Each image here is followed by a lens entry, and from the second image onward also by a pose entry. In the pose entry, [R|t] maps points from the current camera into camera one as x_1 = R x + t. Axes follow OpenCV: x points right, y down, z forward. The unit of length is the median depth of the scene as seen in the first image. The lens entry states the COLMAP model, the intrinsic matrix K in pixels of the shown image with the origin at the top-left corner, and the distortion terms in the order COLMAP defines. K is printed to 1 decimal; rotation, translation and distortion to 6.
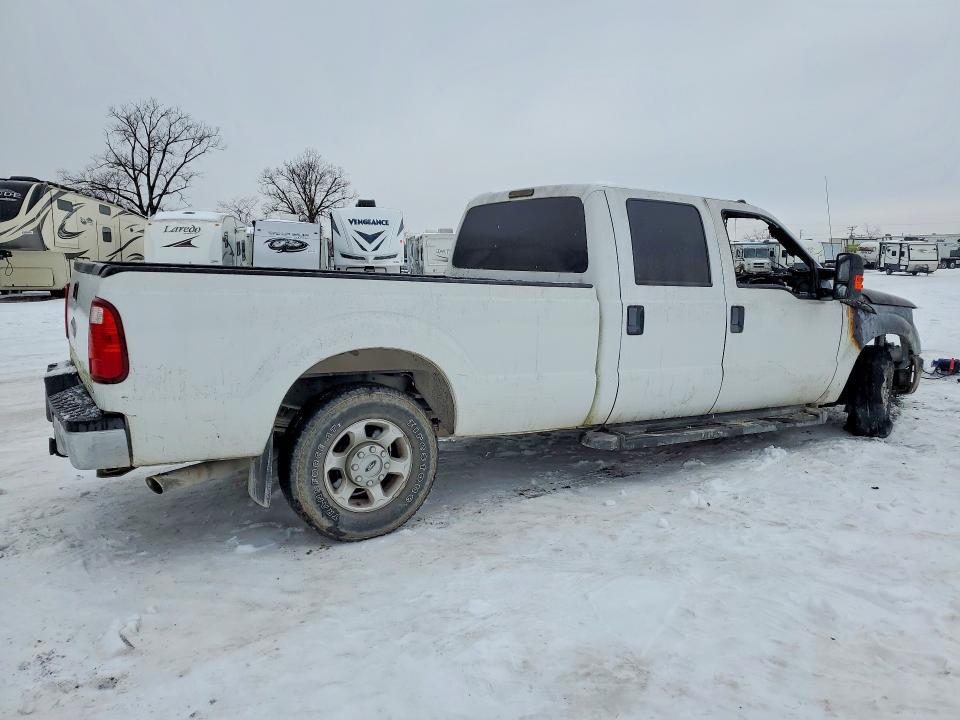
lens RADIAL K [[745.9, 0, 474.0], [0, 745.9, 359.2], [0, 0, 1]] dist [0.043484, -0.000613]
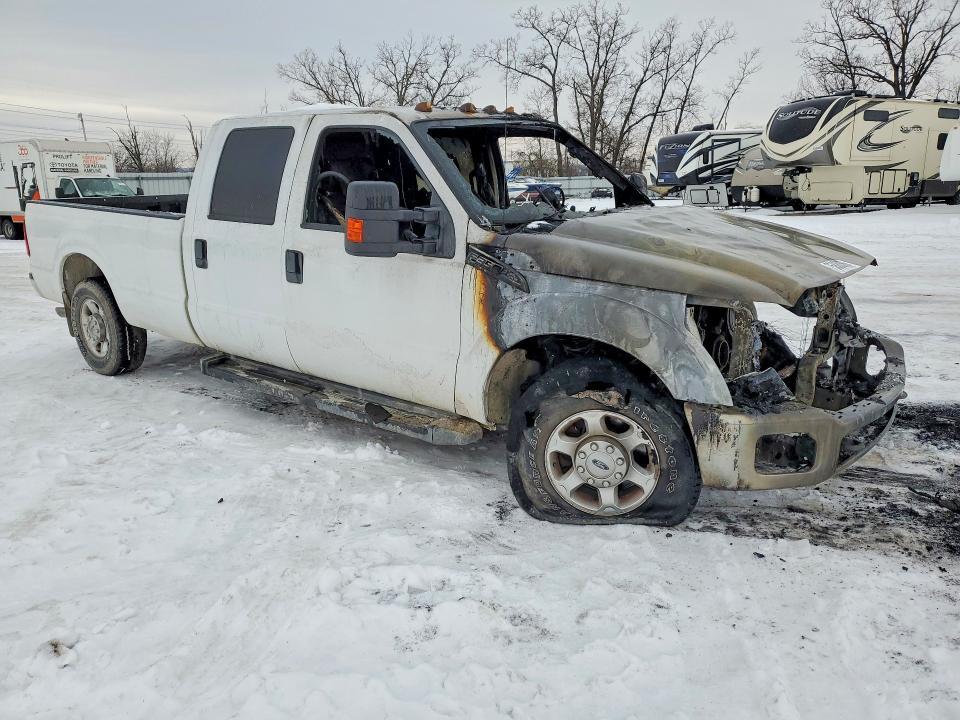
lens RADIAL K [[745.9, 0, 474.5], [0, 745.9, 363.8], [0, 0, 1]] dist [0.043484, -0.000613]
pose [[0.311445, 0.214268, -0.925792, 1.035758], [-0.099363, 0.976250, 0.192520, -0.110116], [0.945055, 0.032030, 0.325338, 0.798959]]
